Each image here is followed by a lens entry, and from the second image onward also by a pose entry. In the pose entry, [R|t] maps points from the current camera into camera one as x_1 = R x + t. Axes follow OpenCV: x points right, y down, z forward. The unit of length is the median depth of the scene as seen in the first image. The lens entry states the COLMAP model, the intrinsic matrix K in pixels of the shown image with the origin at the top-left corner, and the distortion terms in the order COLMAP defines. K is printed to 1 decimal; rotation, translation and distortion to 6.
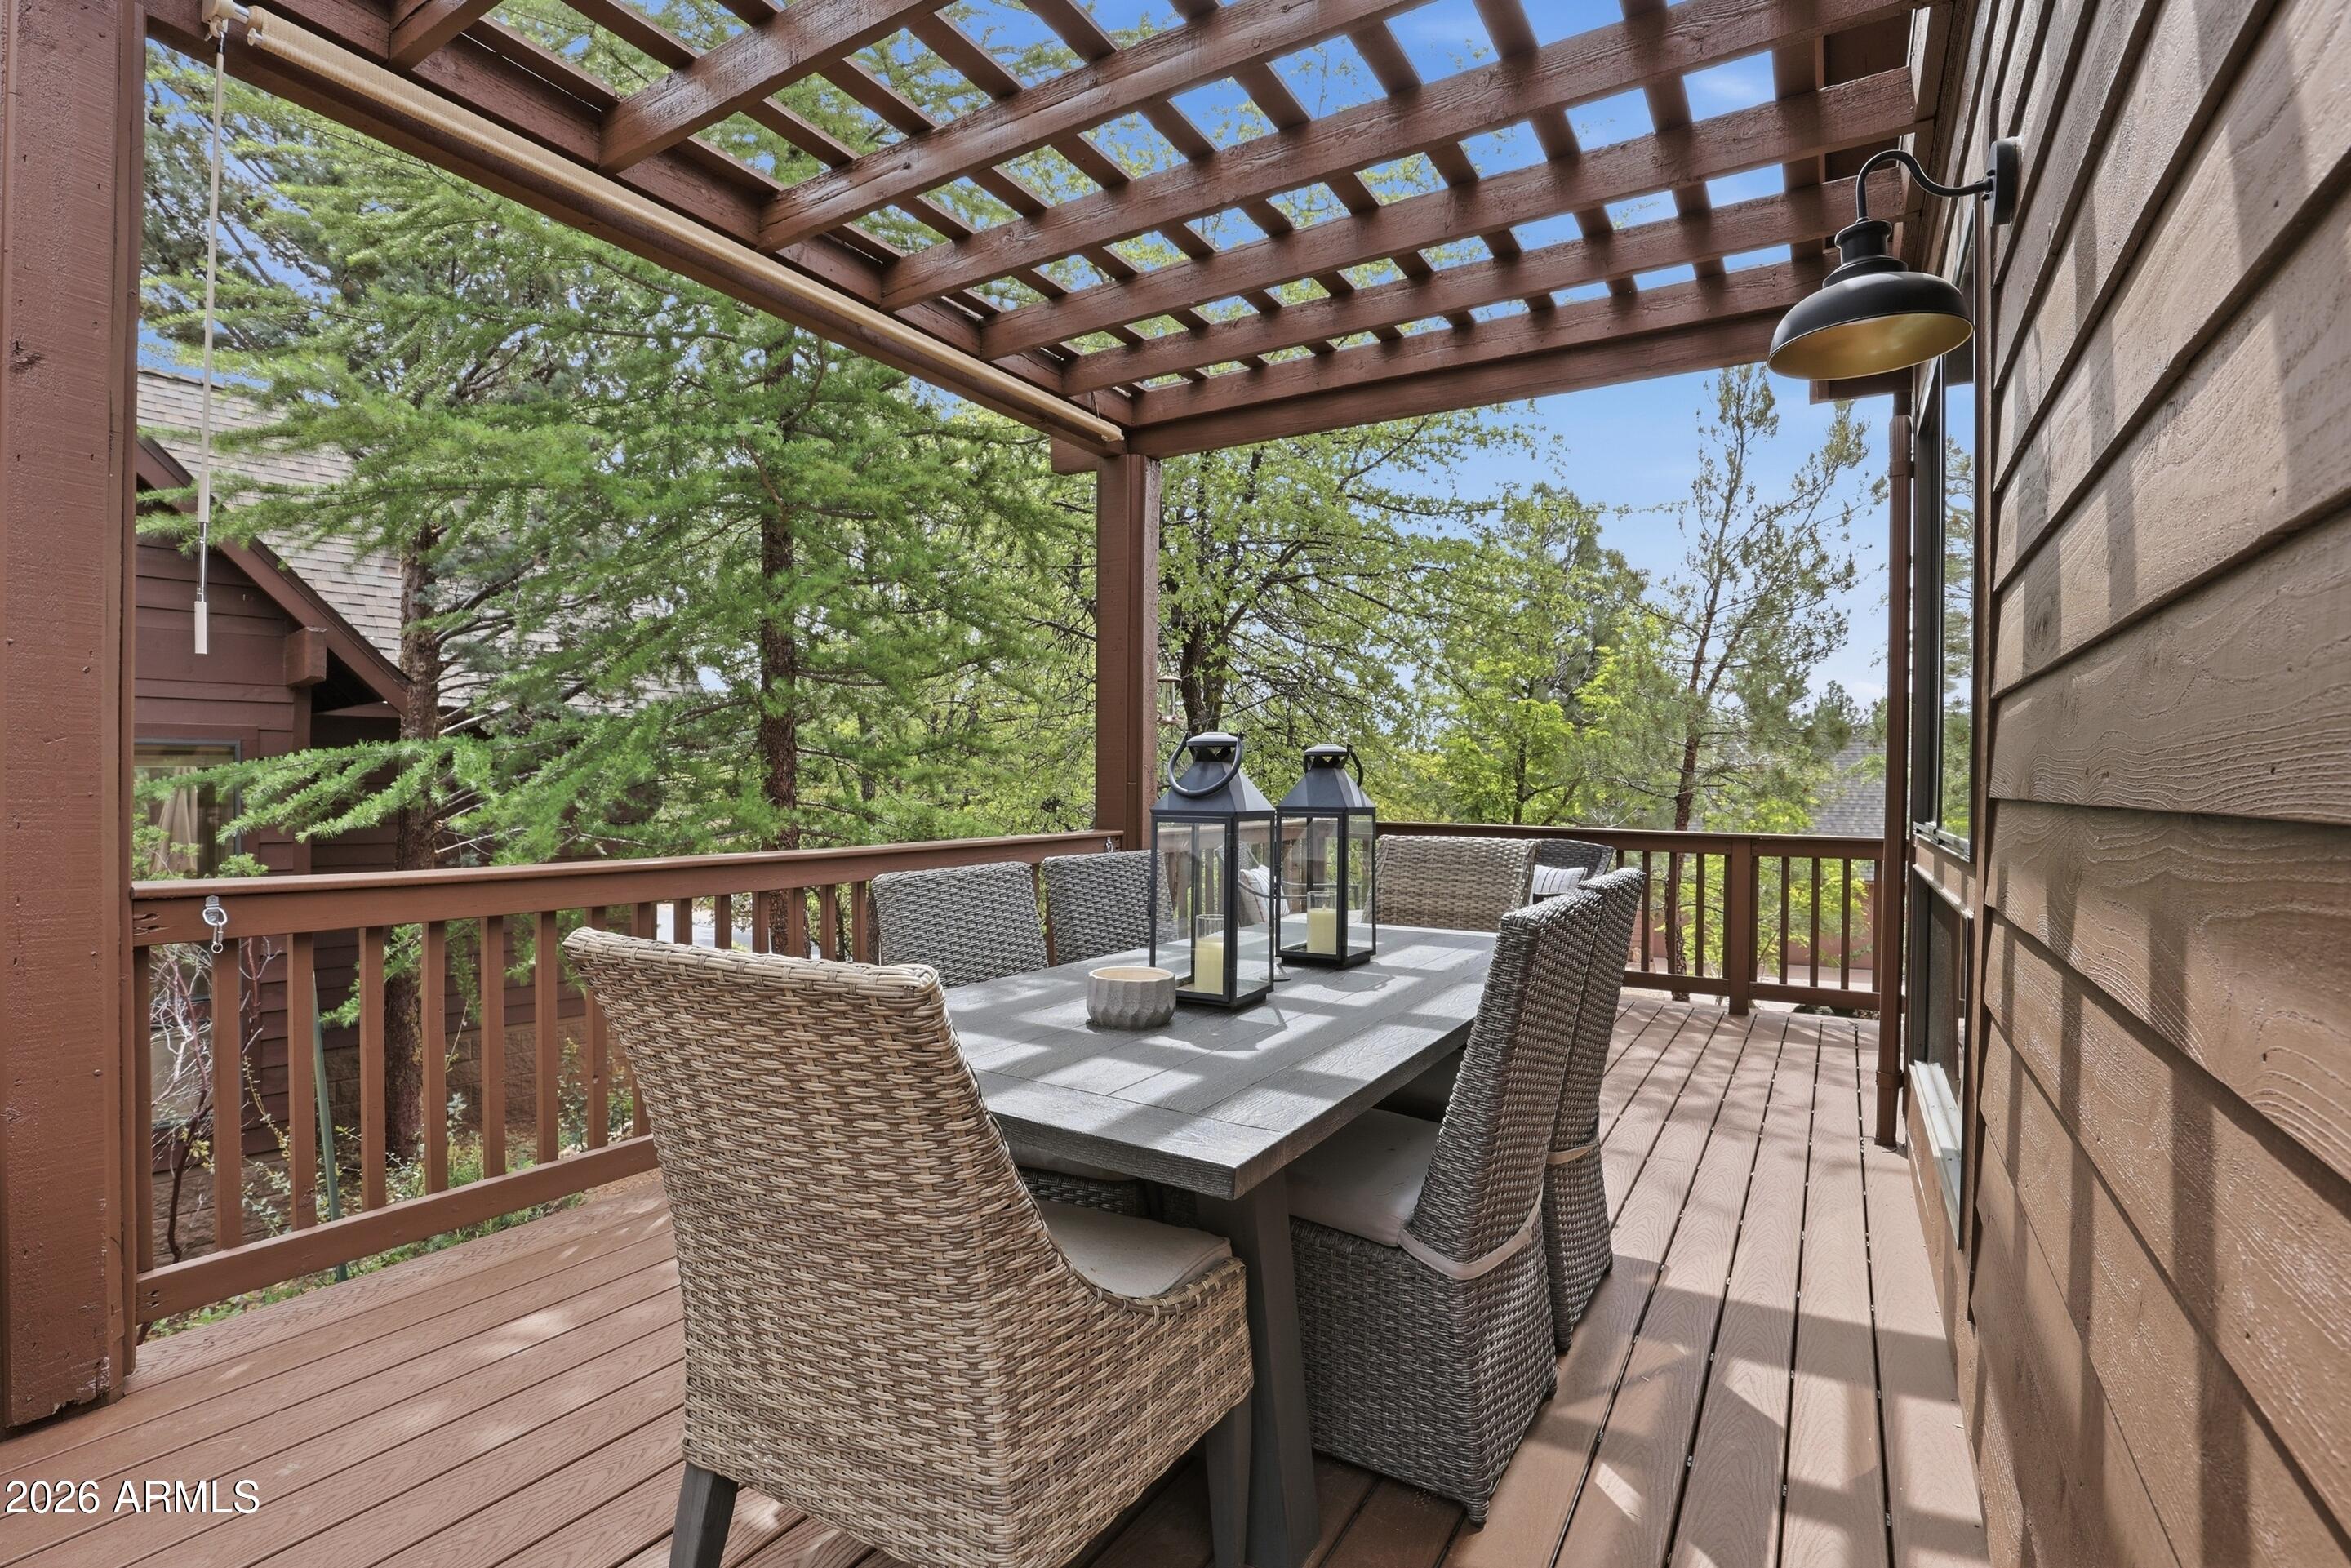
lens RADIAL K [[1117.7, 0, 1175.5], [0, 1117.7, 784.0], [0, 0, 1]] dist [-0.016224, 0.000372]
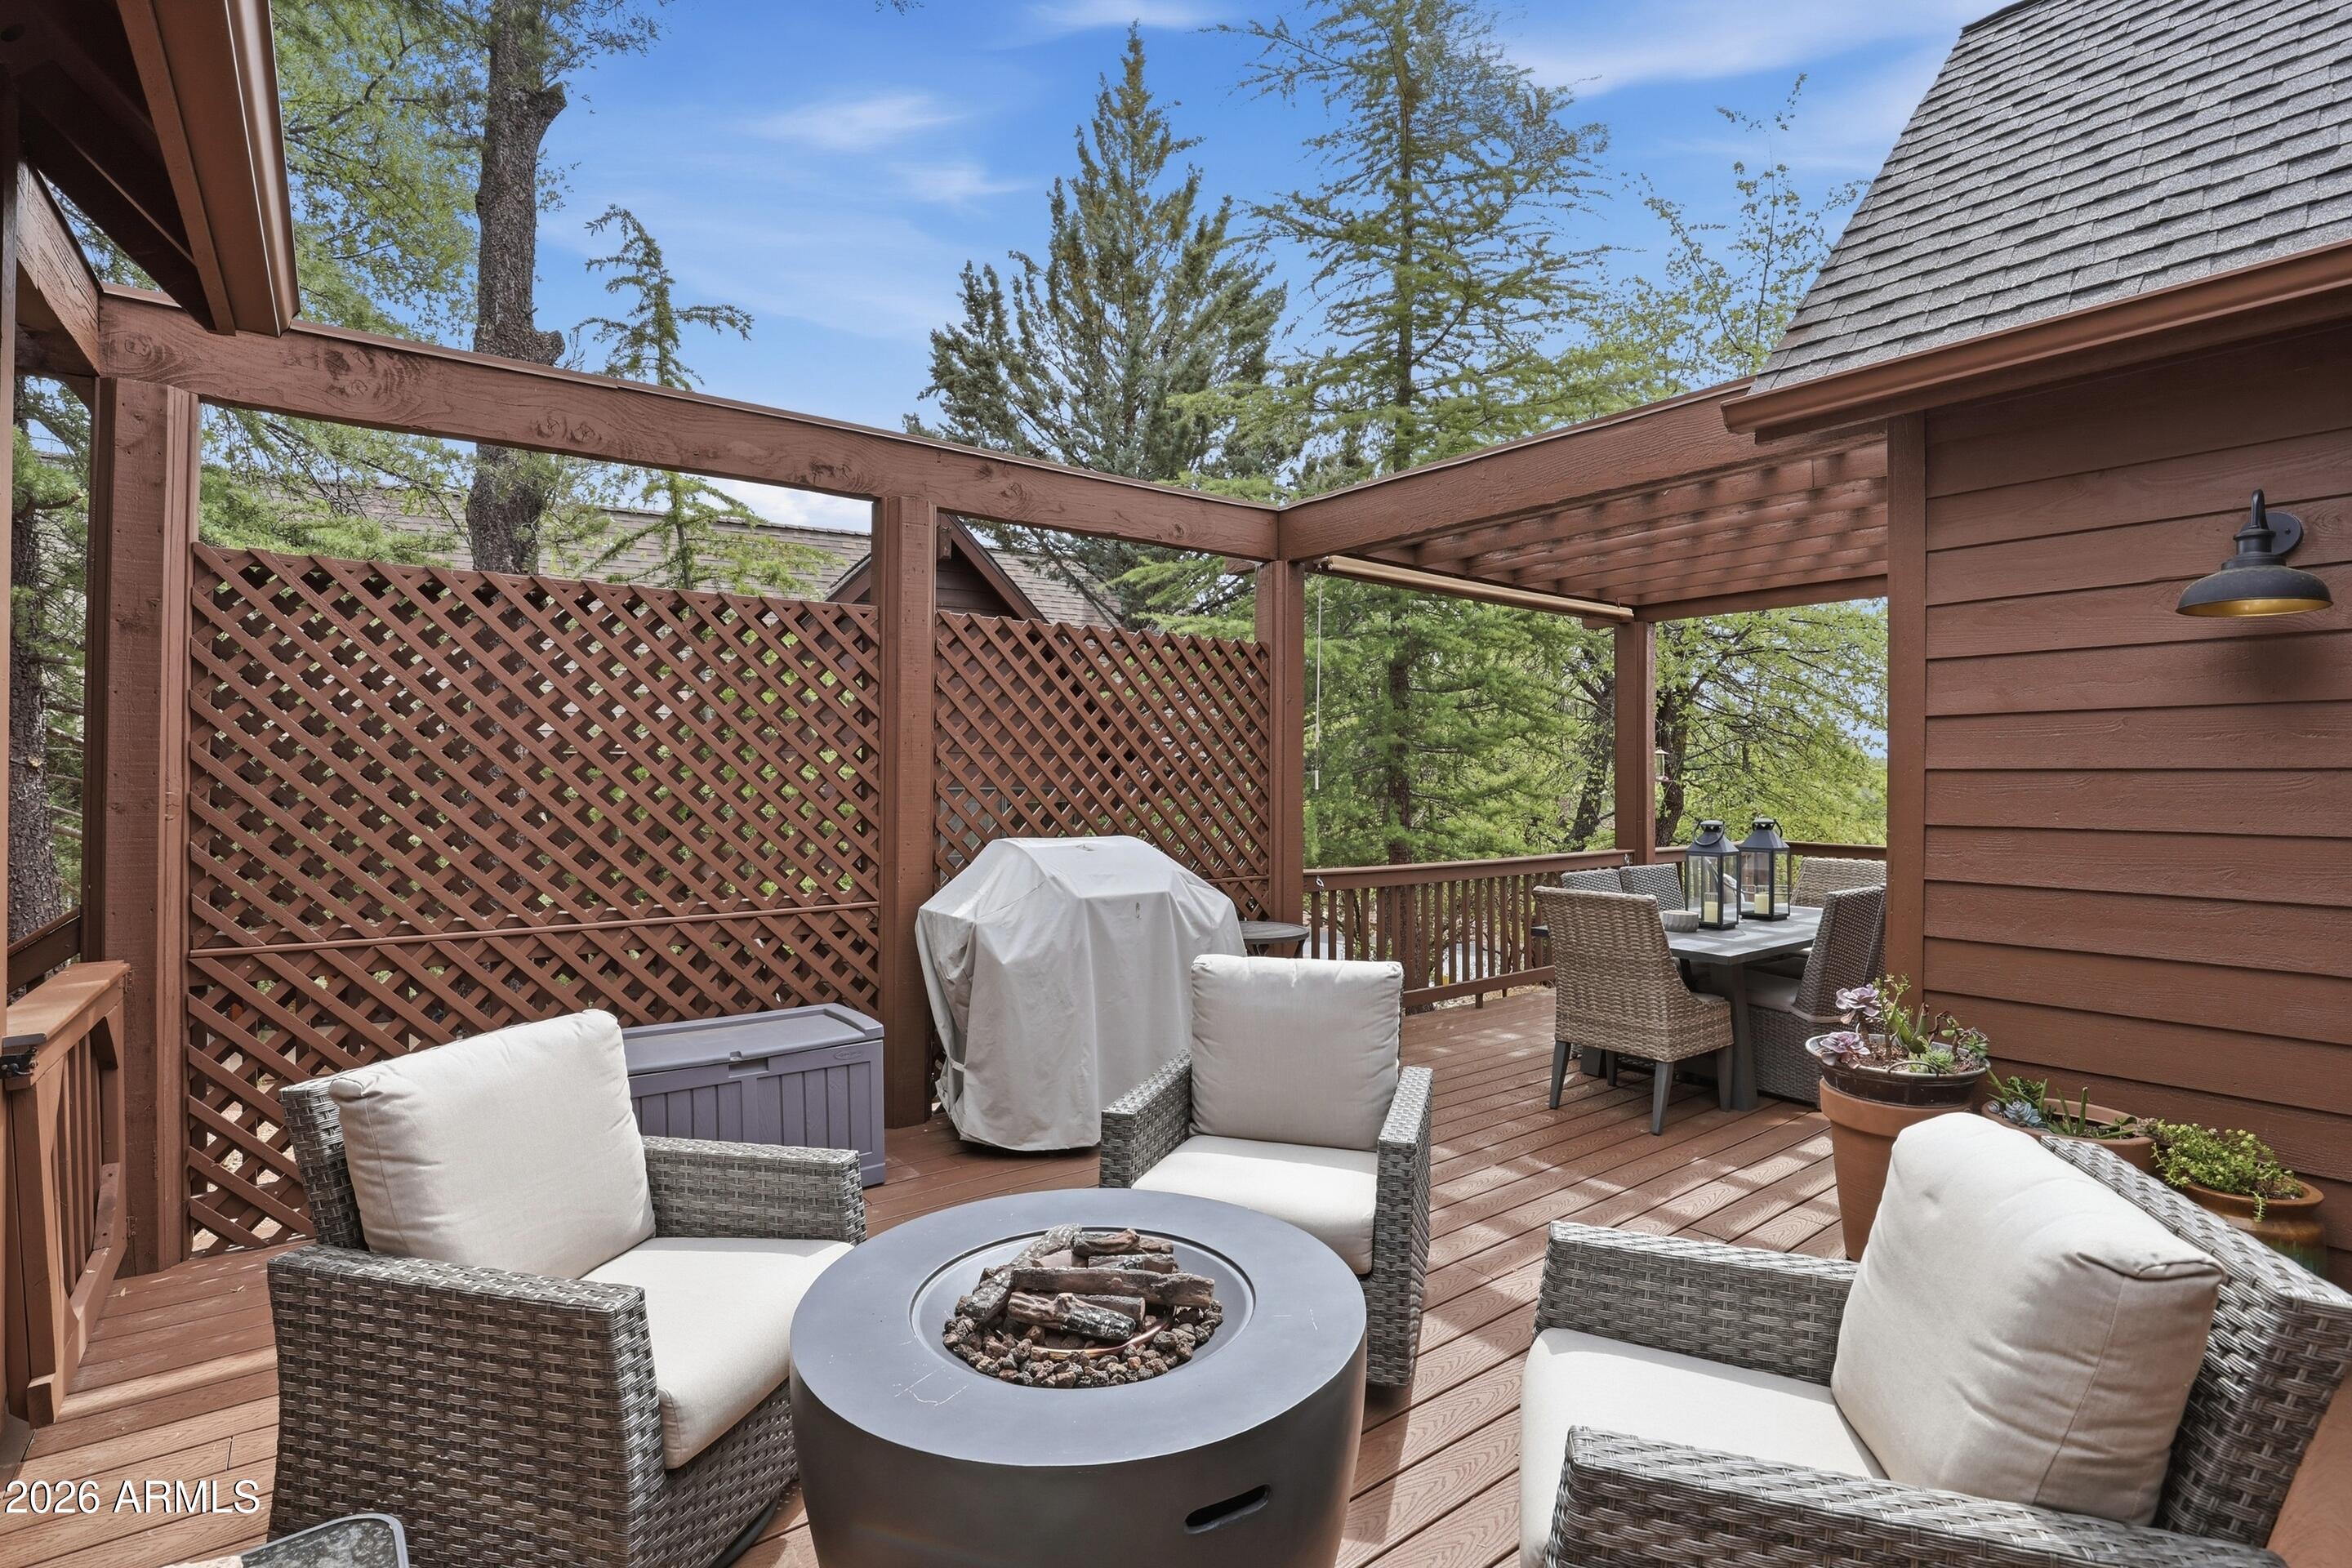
lens RADIAL K [[1118.3, 0, 1176.0], [0, 1118.3, 784.0], [0, 0, 1]] dist [-0.016224, 0.000372]
pose [[0.932071, -0.004860, -0.362242, -0.150302], [0.005764, 0.999982, 0.001415, -0.115475], [0.362229, -0.003406, 0.932083, -1.474802]]
